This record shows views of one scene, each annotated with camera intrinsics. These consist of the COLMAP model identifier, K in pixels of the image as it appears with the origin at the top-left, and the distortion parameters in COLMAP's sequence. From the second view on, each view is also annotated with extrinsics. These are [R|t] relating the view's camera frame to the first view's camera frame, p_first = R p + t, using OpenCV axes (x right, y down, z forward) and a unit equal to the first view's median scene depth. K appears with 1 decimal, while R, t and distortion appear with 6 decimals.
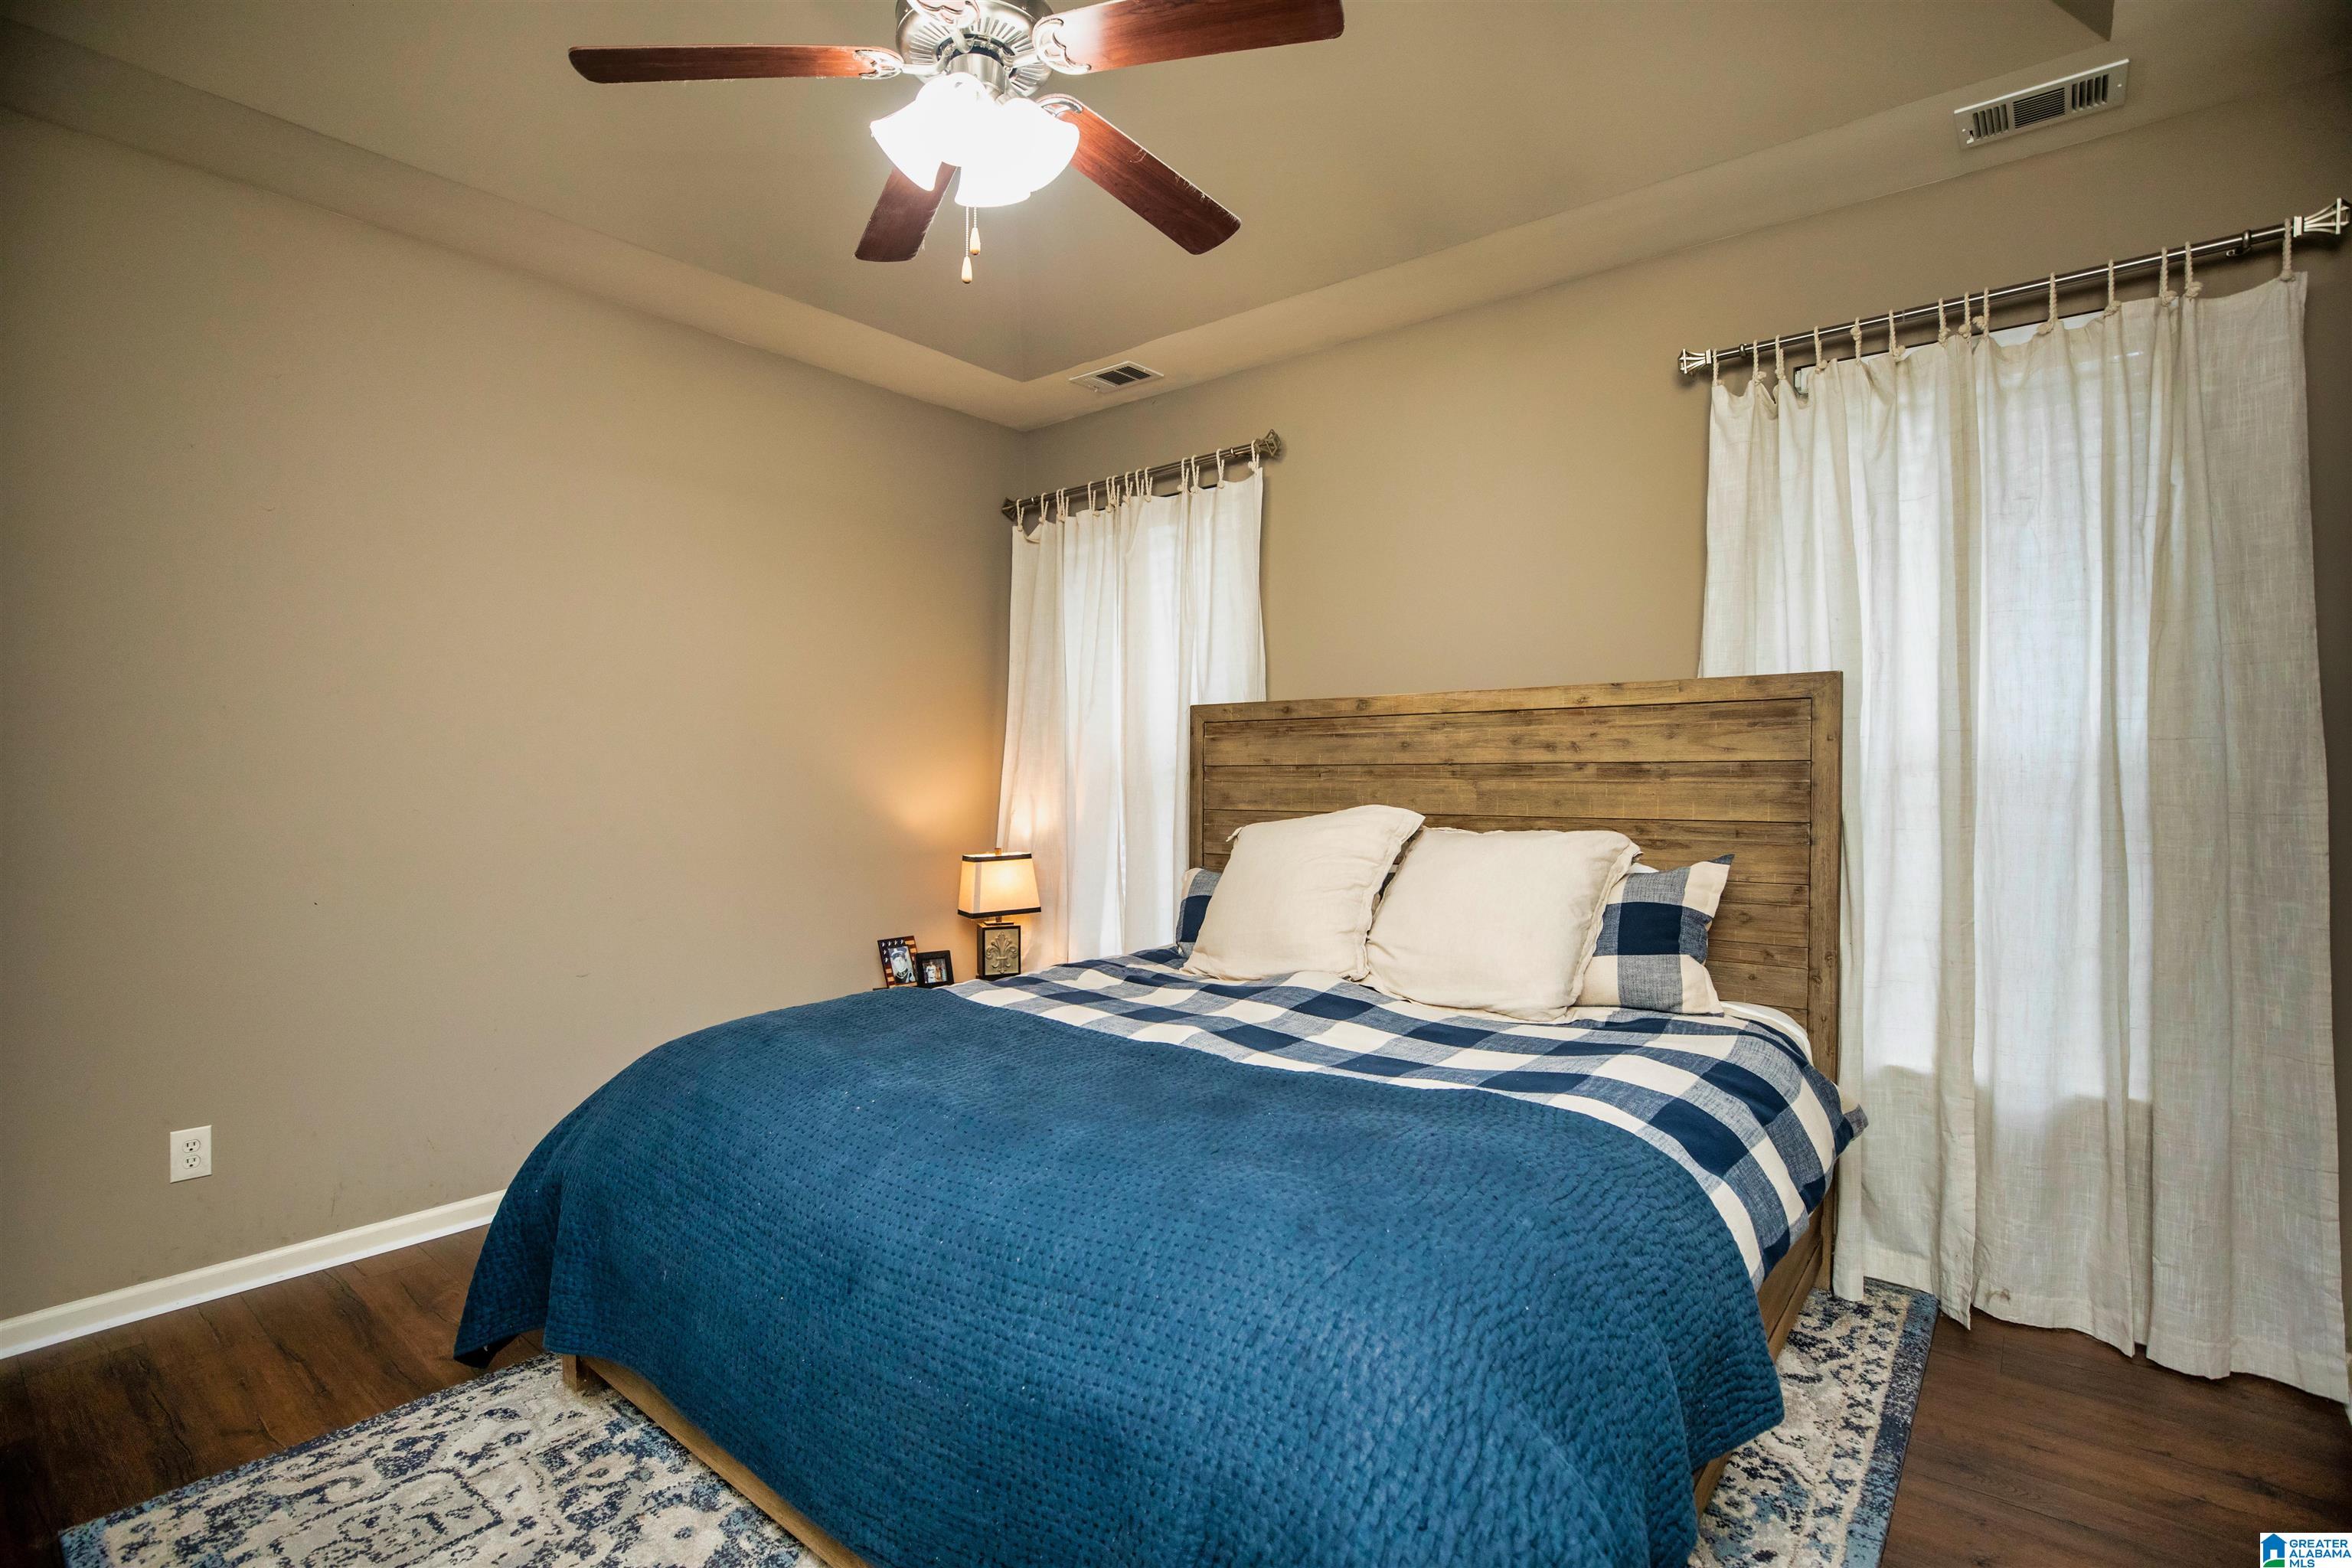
lens RADIAL K [[1101.1, 0, 1176.0], [0, 1101.1, 784.0], [0, 0, 1]] dist [-0.027421, 0.000551]
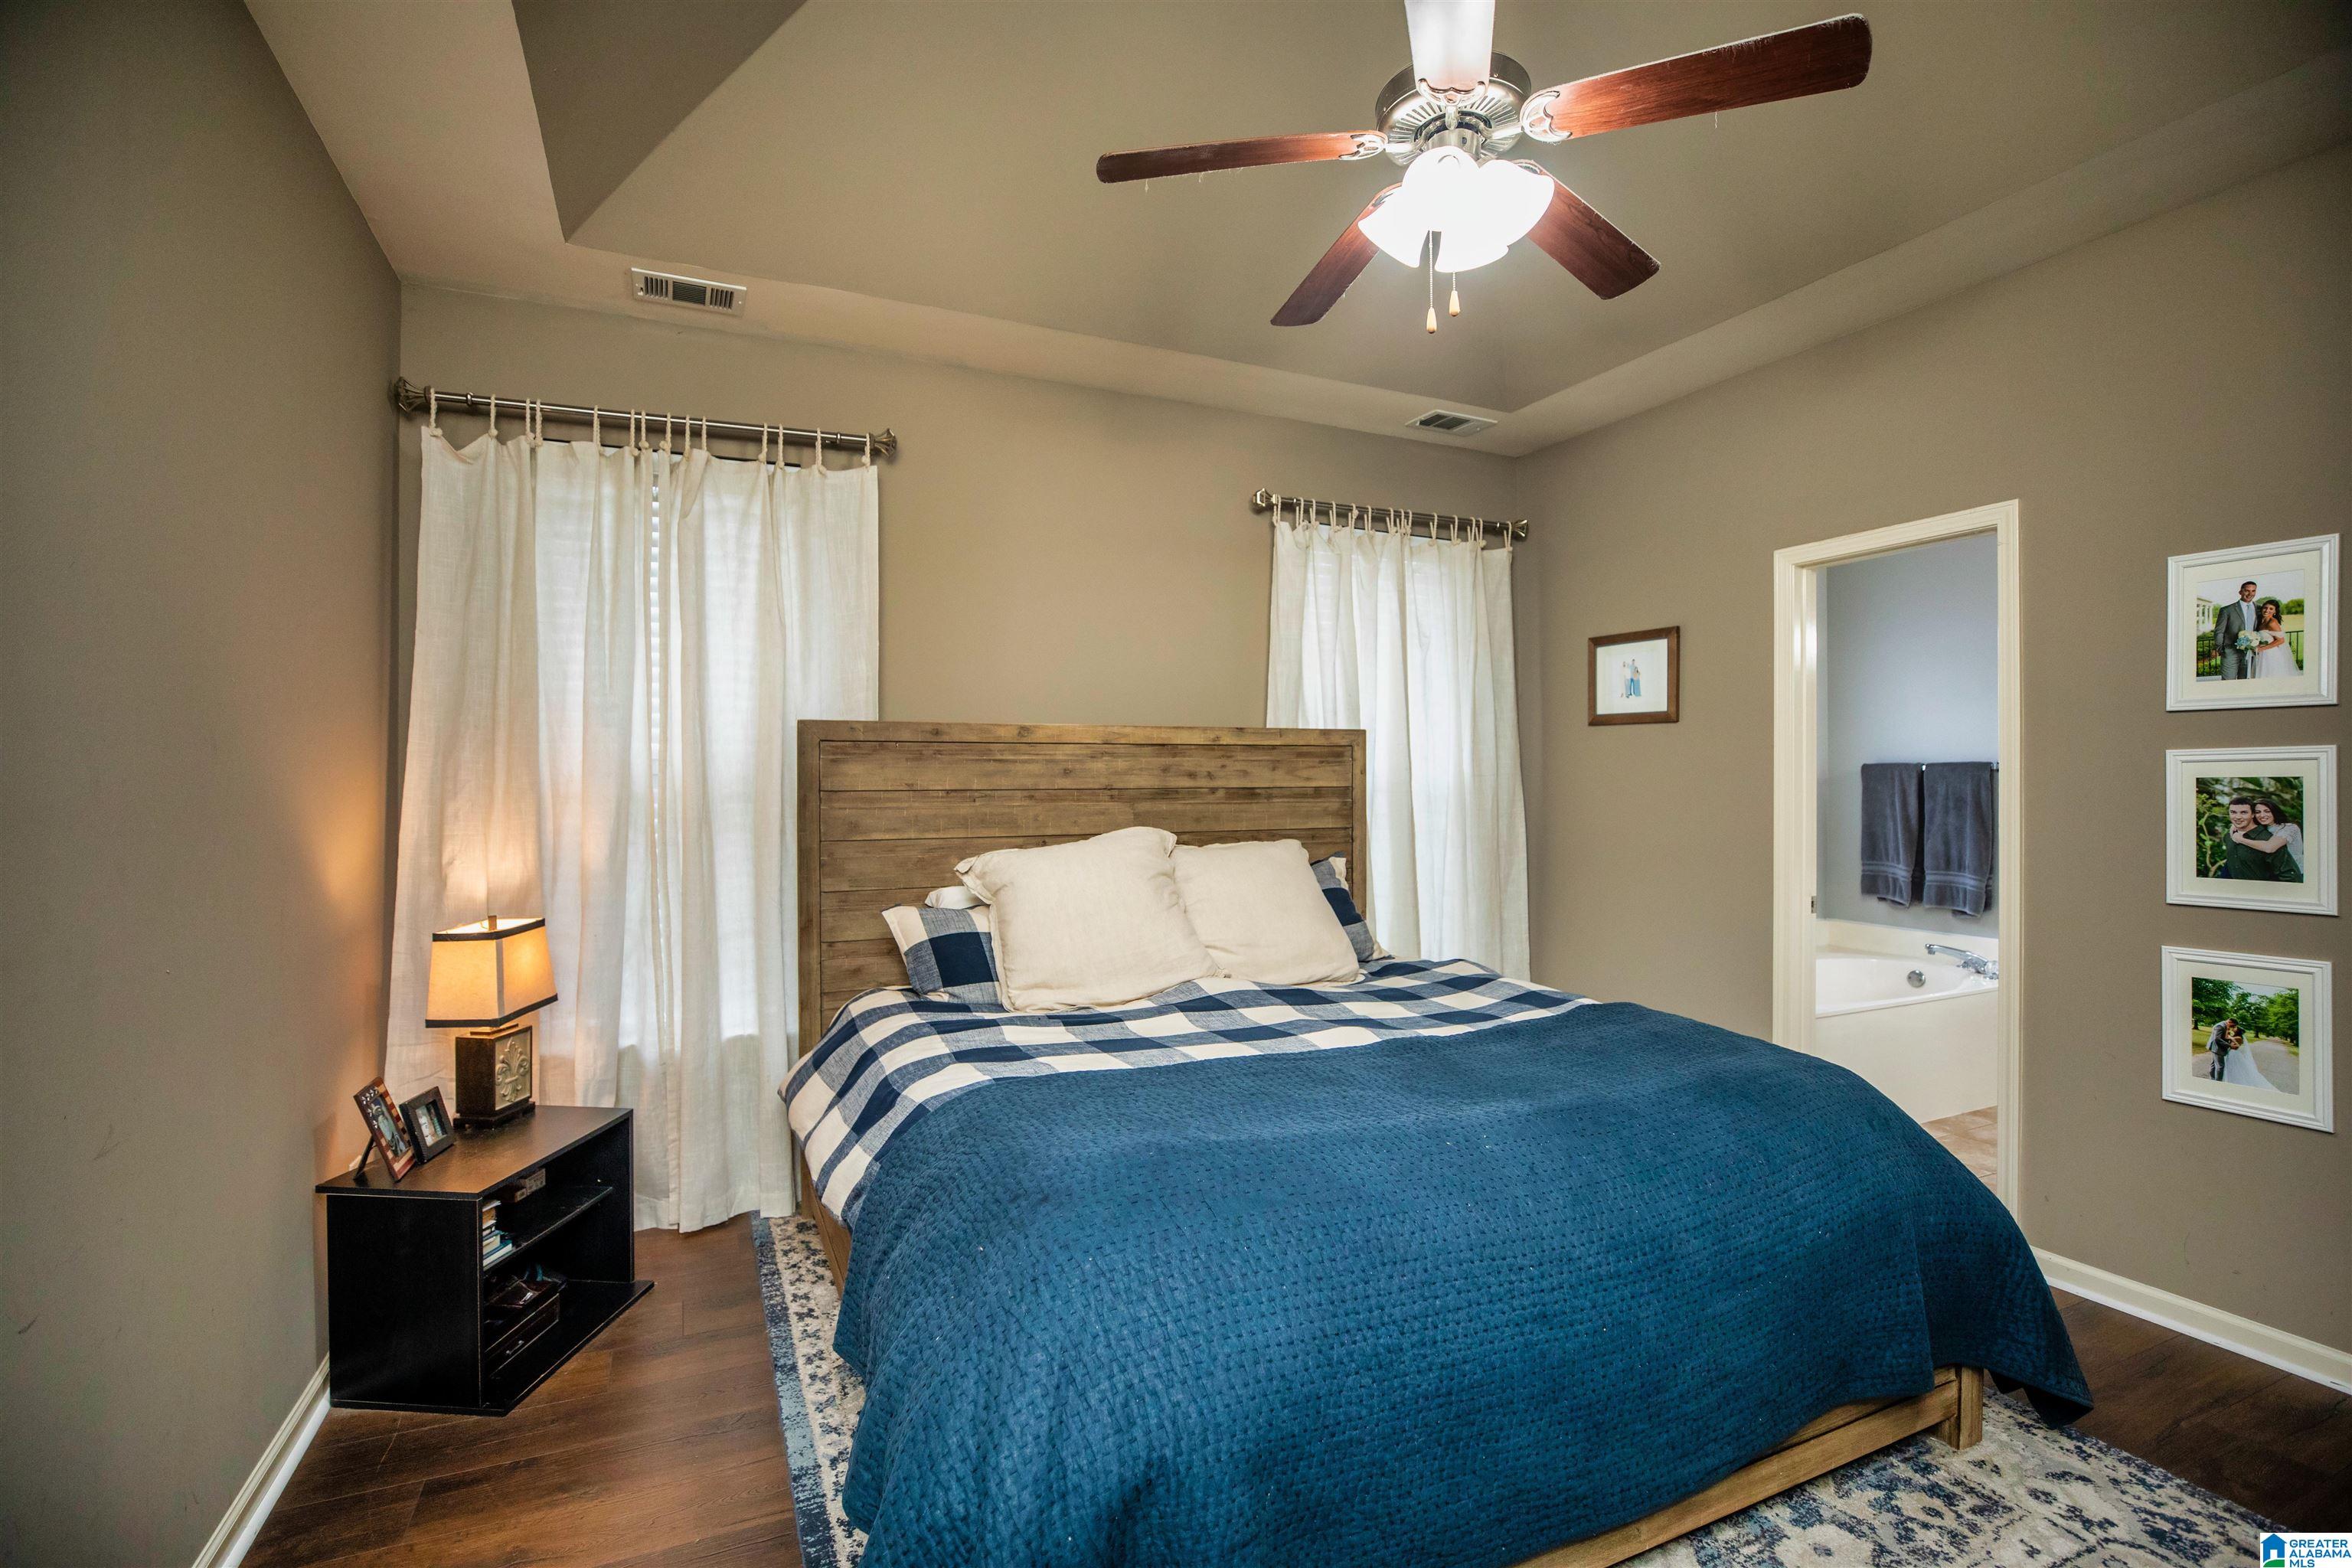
lens RADIAL K [[1101.1, 0, 1176.0], [0, 1101.1, 784.0], [0, 0, 1]] dist [-0.027421, 0.000551]
pose [[0.453334, -0.002051, 0.891338, -0.759271], [0.010929, 0.999935, -0.003258, -0.019623], [-0.891274, 0.011218, 0.453327, 0.441902]]
